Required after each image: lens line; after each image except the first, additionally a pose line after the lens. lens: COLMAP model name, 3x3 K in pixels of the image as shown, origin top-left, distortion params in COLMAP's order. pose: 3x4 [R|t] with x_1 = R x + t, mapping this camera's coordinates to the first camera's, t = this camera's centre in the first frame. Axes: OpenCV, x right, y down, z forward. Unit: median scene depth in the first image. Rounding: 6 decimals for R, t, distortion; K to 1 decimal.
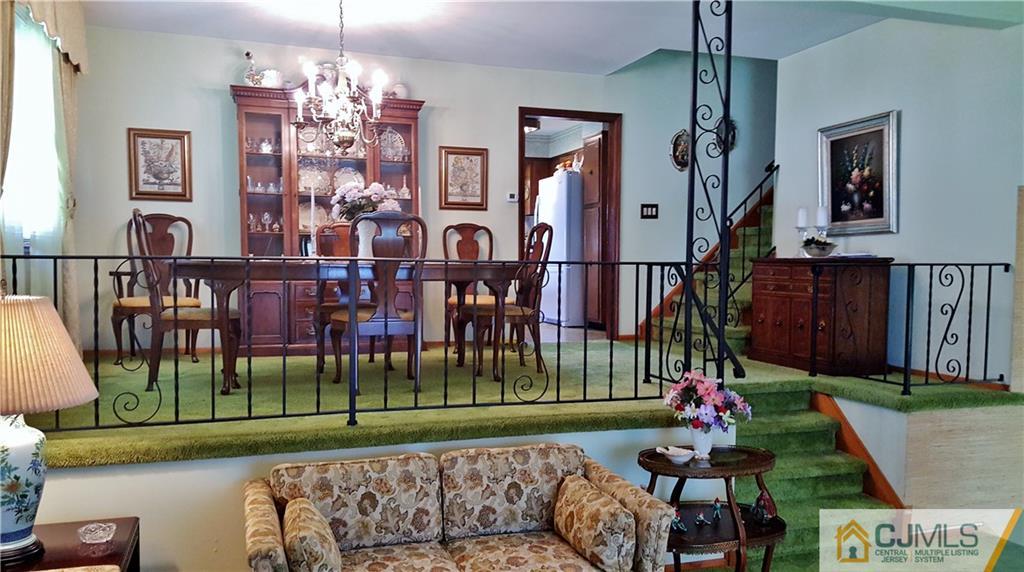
lens RADIAL K [[750.7, 0, 497.7], [0, 750.7, 302.5], [0, 0, 1]] dist [0.128981, -0.205317]
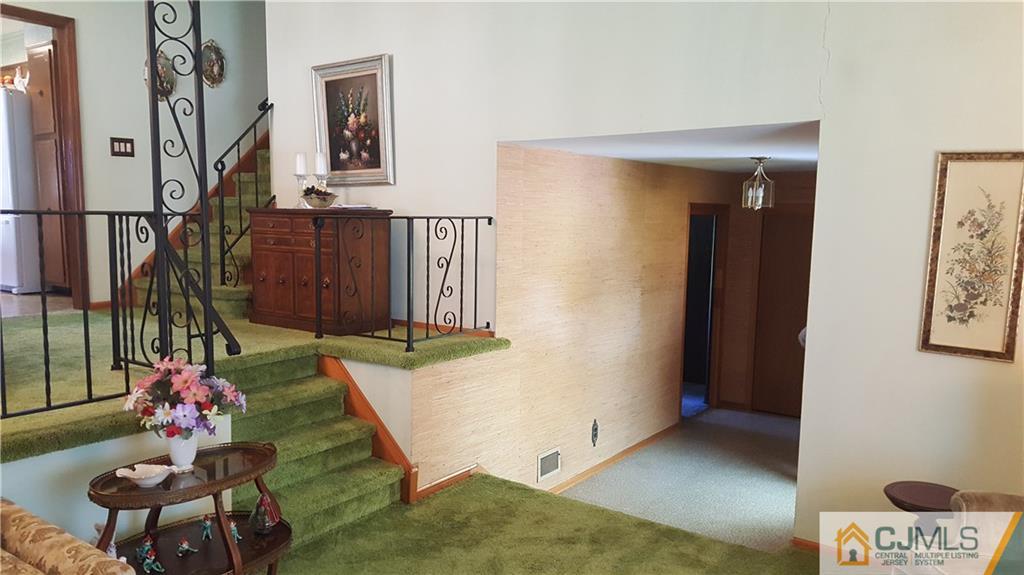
lens RADIAL K [[750.7, 0, 497.7], [0, 750.7, 304.0], [0, 0, 1]] dist [0.128981, -0.205317]
pose [[0.812047, -0.063172, 0.580163, 0.066088], [0.023589, 0.996865, 0.075527, -0.009240], [-0.583116, -0.047646, 0.810991, 0.147177]]
